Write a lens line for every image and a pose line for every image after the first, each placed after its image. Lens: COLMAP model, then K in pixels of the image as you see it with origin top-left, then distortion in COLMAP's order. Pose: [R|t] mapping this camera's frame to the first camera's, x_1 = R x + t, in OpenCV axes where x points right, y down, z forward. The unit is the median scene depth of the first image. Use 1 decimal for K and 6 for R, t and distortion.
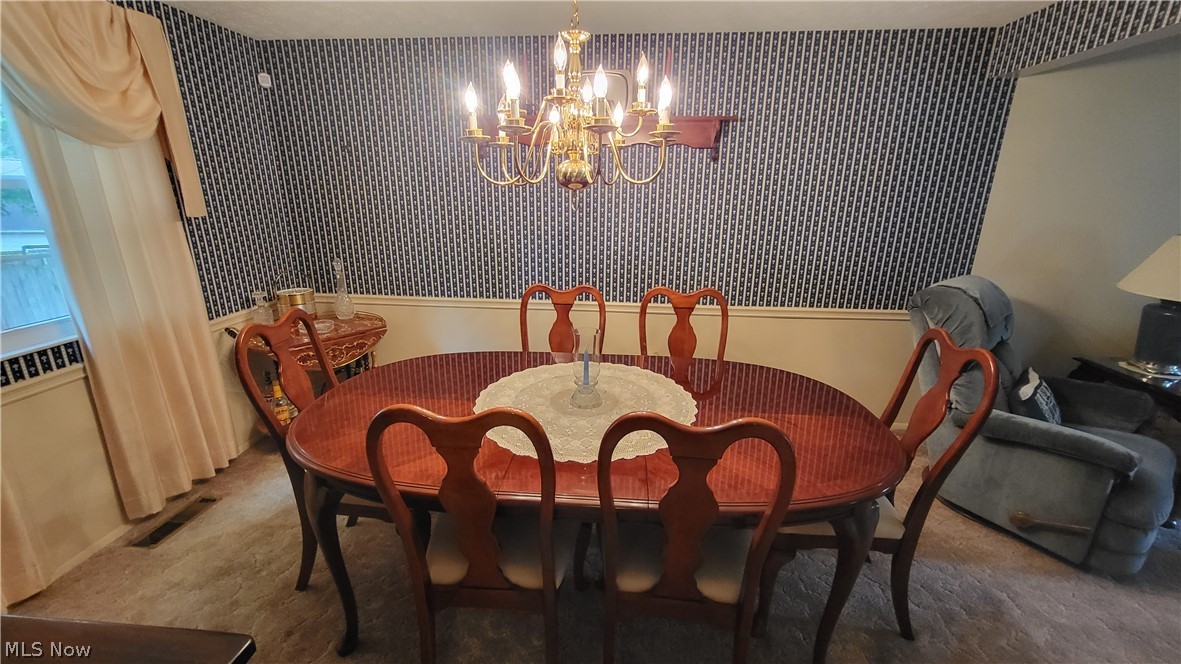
lens RADIAL K [[488.3, 0, 590.5], [0, 488.3, 332.0], [0, 0, 1]] dist [0.000245, 0.000088]
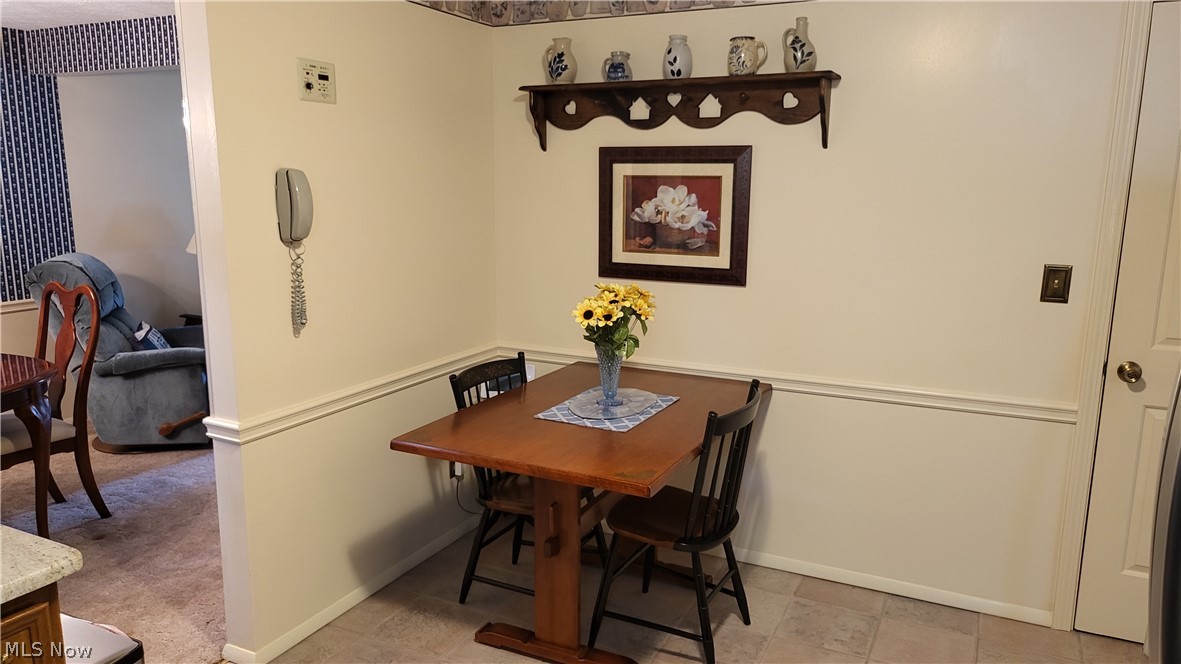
lens RADIAL K [[831.3, 0, 593.7], [0, 831.3, 347.8], [0, 0, 1]] dist [0.002101, -0.001027]
pose [[0.366636, -0.193270, 0.910069, -0.622486], [0.255166, 0.961565, 0.101409, 0.232072], [-0.894689, 0.195038, 0.401860, -0.880032]]
